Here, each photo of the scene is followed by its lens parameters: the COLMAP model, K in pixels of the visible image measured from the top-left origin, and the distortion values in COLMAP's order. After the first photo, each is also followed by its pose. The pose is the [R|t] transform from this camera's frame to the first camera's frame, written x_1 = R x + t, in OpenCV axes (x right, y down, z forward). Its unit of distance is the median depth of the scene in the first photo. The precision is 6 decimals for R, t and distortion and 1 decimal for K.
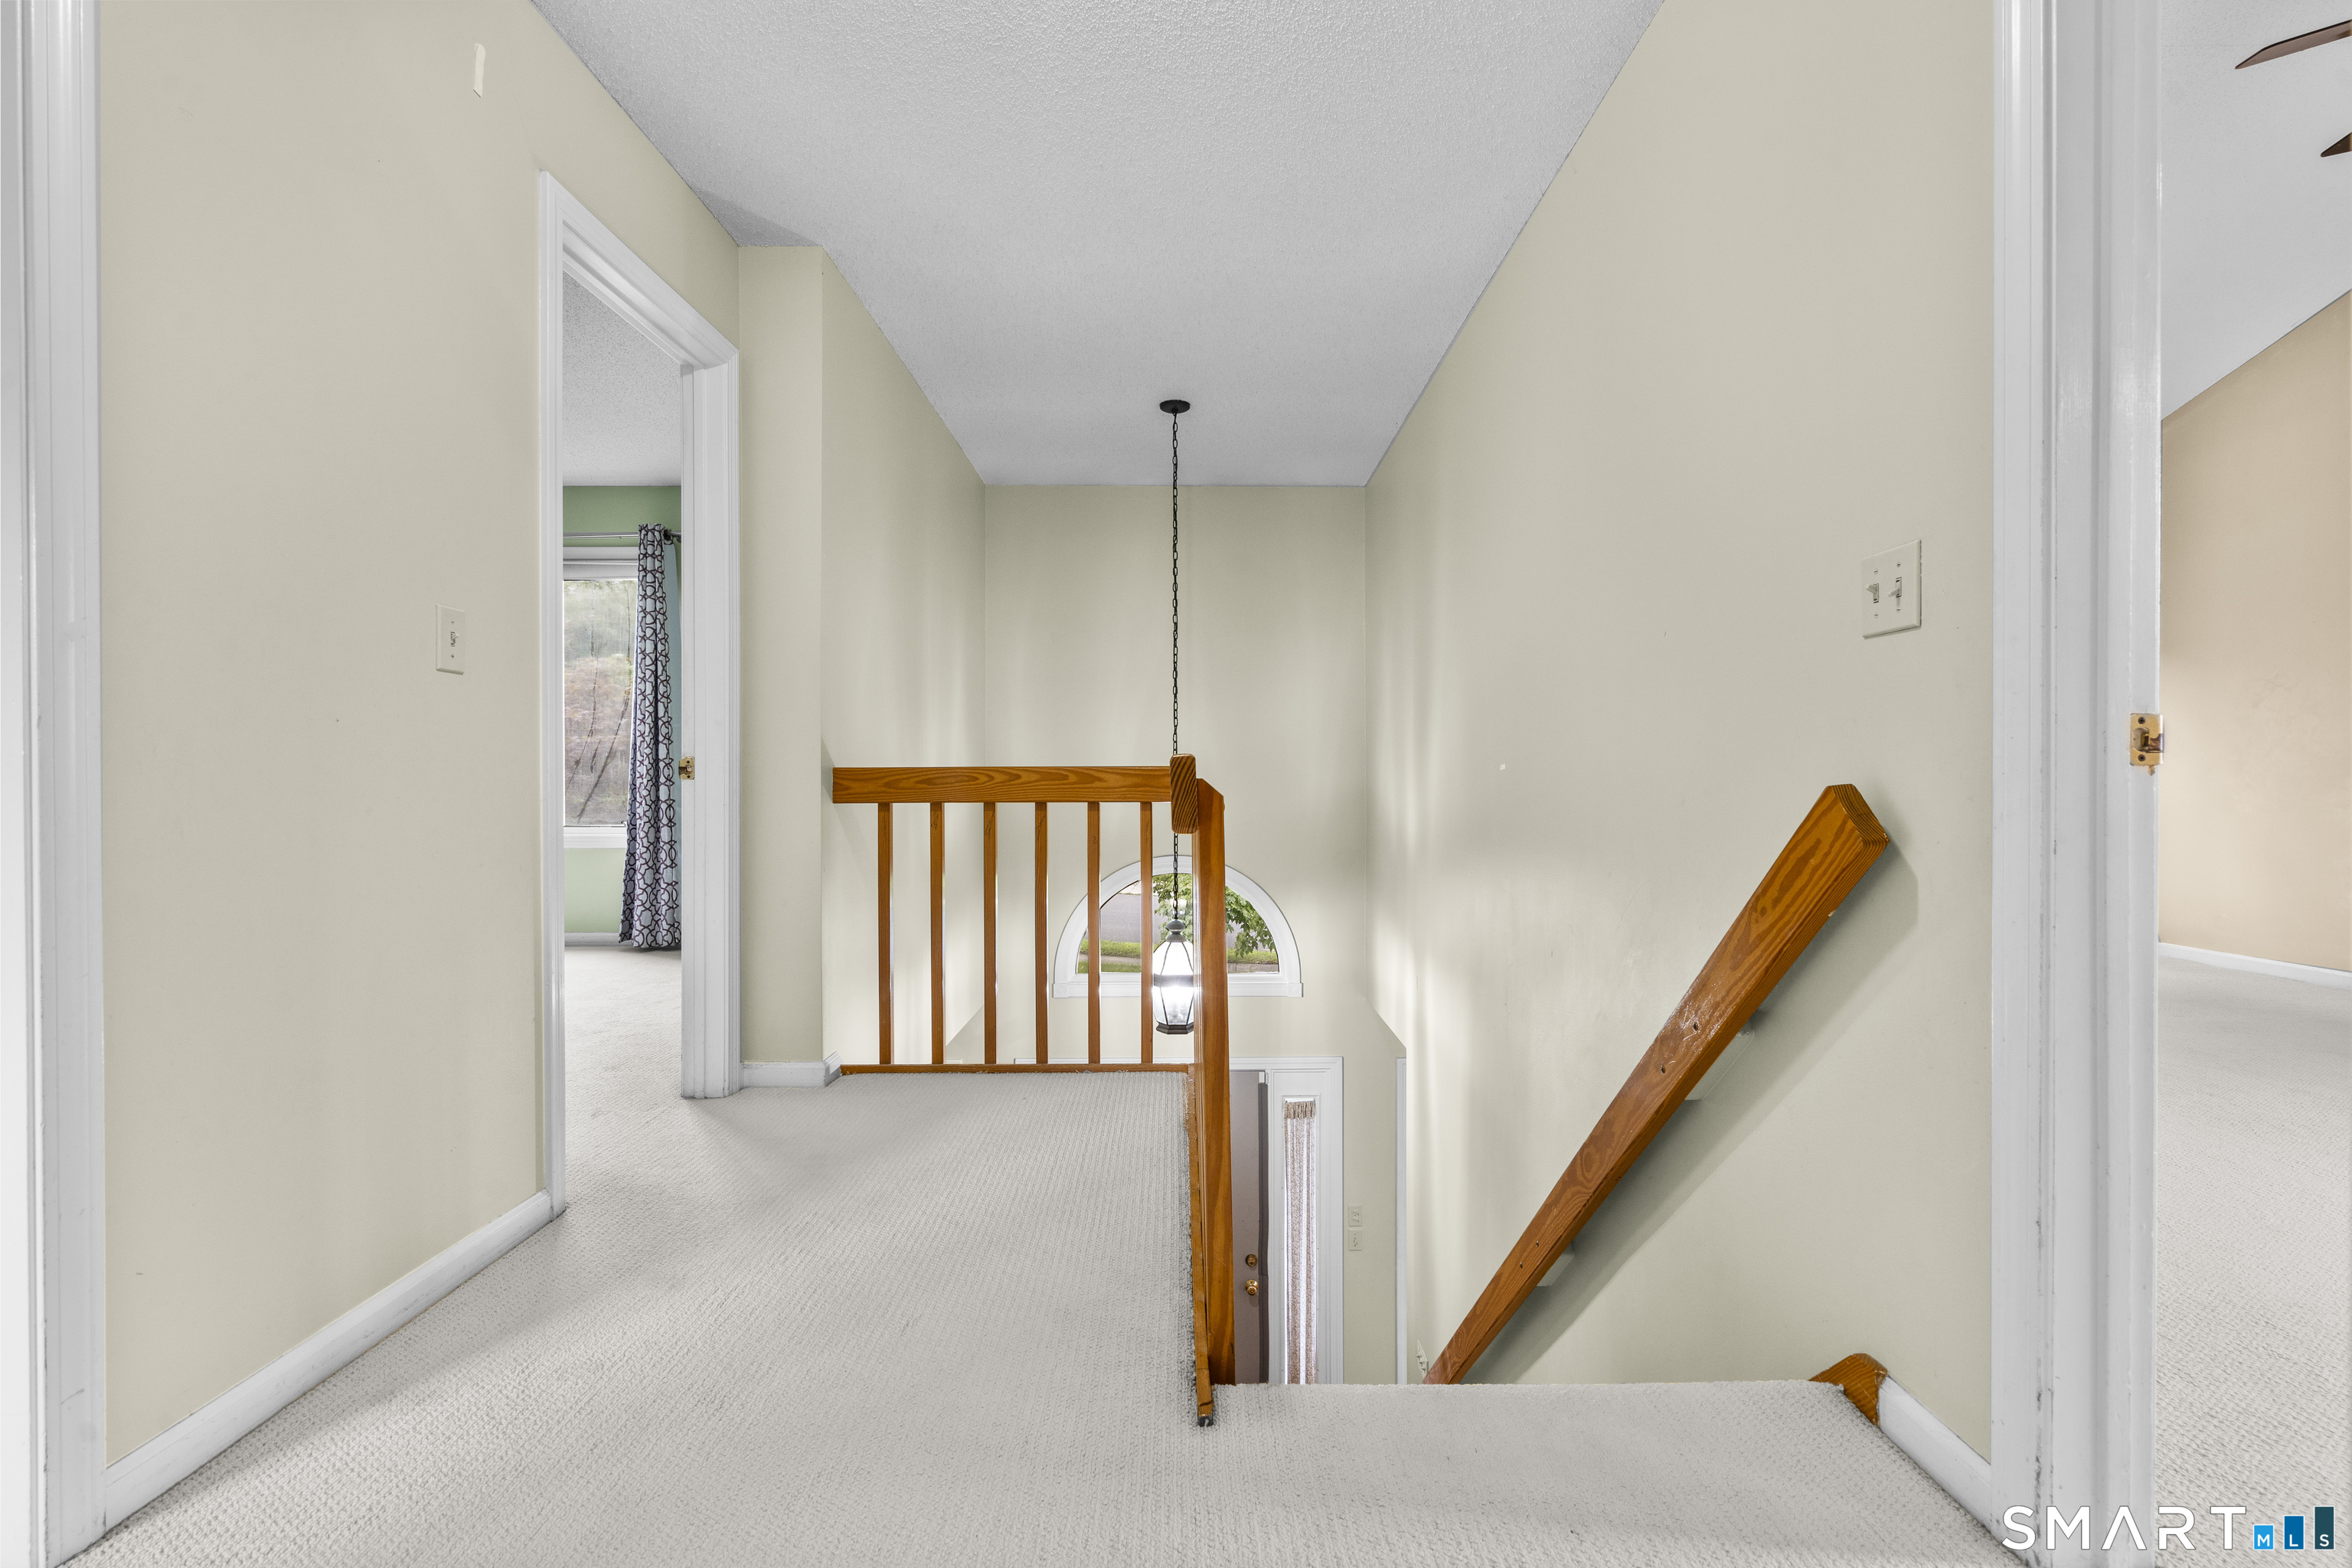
lens RADIAL K [[1072.5, 0, 1177.2], [0, 1072.5, 764.2], [0, 0, 1]] dist [-0.003199, 0.000039]
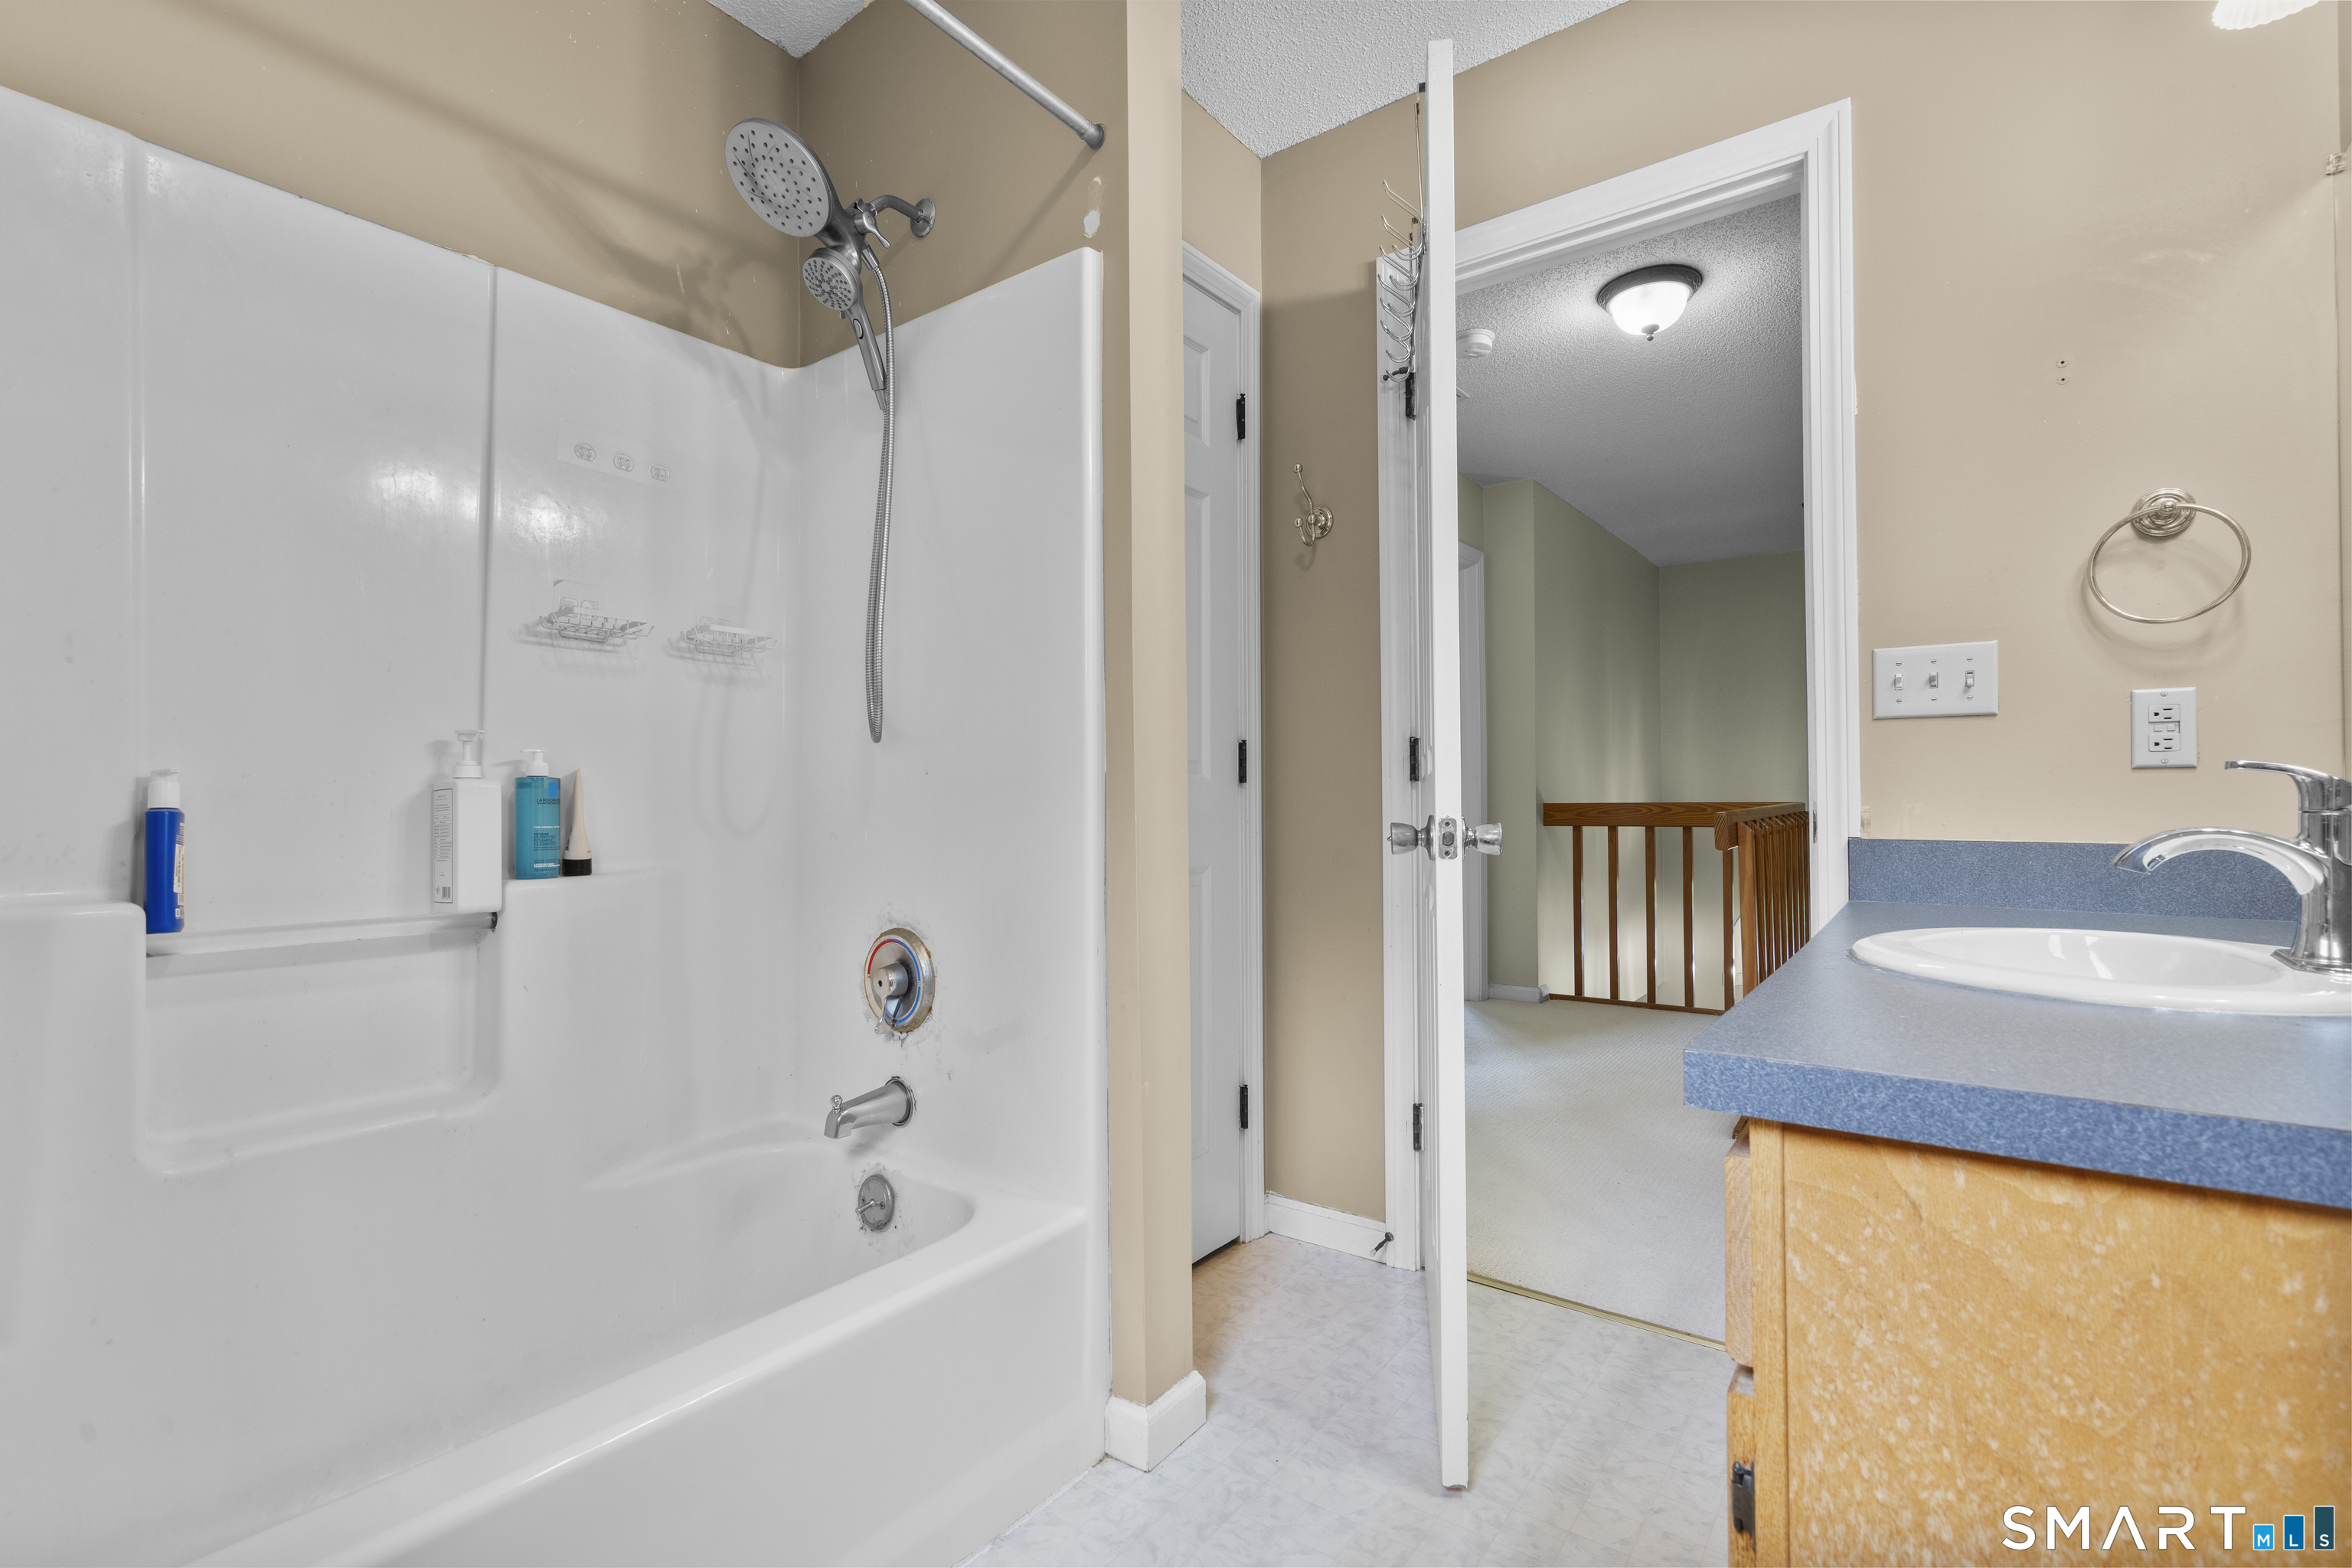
lens RADIAL K [[1072.5, 0, 1187.2], [0, 1072.5, 788.0], [0, 0, 1]] dist [-0.003199, 0.000039]
pose [[0.821174, -0.010408, -0.570583, 0.146107], [0.001890, 0.999878, -0.015519, 0.004236], [0.570675, 0.011665, 0.821093, -0.583842]]
